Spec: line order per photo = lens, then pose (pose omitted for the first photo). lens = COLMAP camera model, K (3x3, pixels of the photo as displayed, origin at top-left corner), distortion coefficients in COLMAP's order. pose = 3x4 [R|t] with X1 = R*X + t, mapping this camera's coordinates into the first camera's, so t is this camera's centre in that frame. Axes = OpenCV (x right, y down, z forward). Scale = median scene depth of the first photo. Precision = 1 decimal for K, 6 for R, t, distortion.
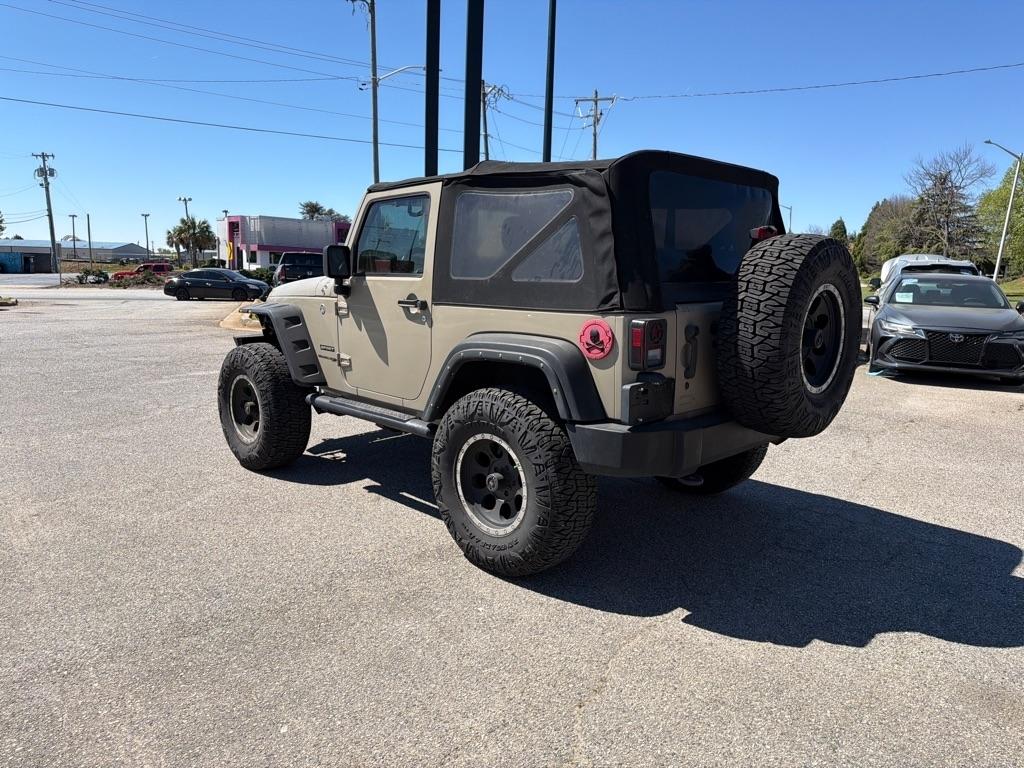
lens RADIAL K [[720.9, 0, 510.3], [0, 720.9, 386.4], [0, 0, 1]] dist [0.055550, -0.060234]
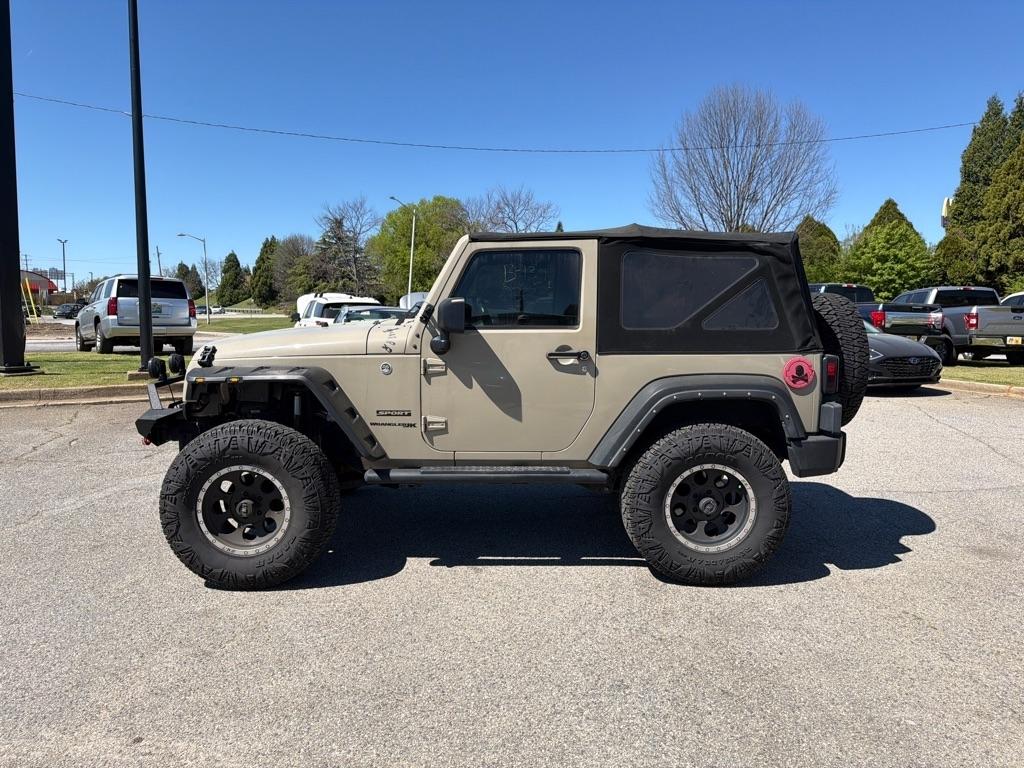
lens RADIAL K [[727.2, 0, 507.9], [0, 727.2, 380.5], [0, 0, 1]] dist [0.054560, -0.066901]
pose [[0.696524, -0.084844, 0.712500, -0.936224], [0.120544, 0.992708, 0.000370, -0.091380], [-0.707336, 0.085630, 0.701672, 0.354773]]
